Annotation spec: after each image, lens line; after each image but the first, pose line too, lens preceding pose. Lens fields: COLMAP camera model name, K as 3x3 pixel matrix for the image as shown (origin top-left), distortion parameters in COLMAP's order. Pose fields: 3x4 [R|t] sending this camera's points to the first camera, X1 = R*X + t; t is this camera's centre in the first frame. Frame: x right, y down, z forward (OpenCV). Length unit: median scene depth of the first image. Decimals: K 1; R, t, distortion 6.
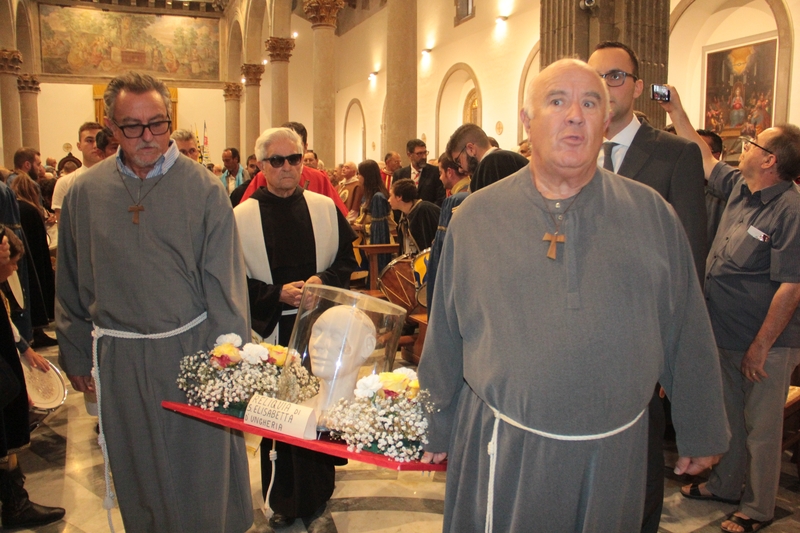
lens RADIAL K [[663.4, 0, 422.0], [0, 663.4, 277.0], [0, 0, 1]] dist [-0.179195, 0.153336]
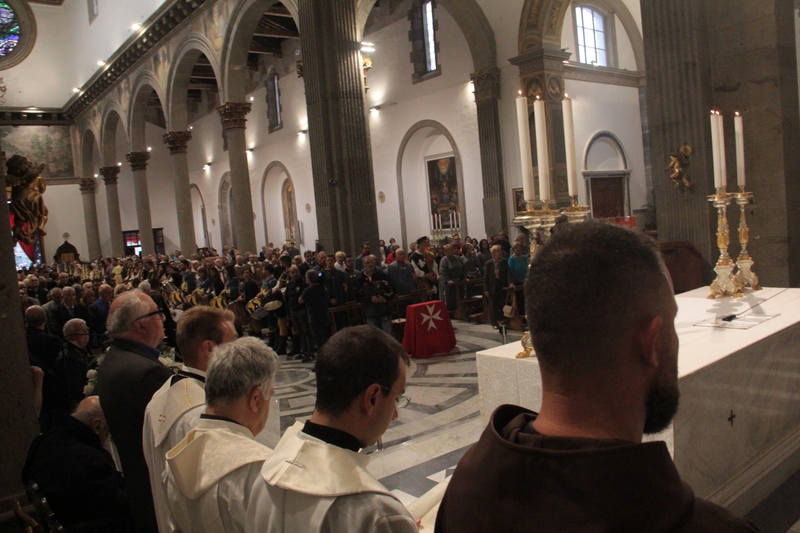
lens RADIAL K [[663.4, 0, 422.0], [0, 663.4, 277.0], [0, 0, 1]] dist [-0.179195, 0.153336]
pose [[0.962143, -0.107870, 0.250291, -0.013080], [0.123036, 0.991349, -0.045712, 0.012566], [-0.243195, 0.074777, 0.967091, -0.319454]]
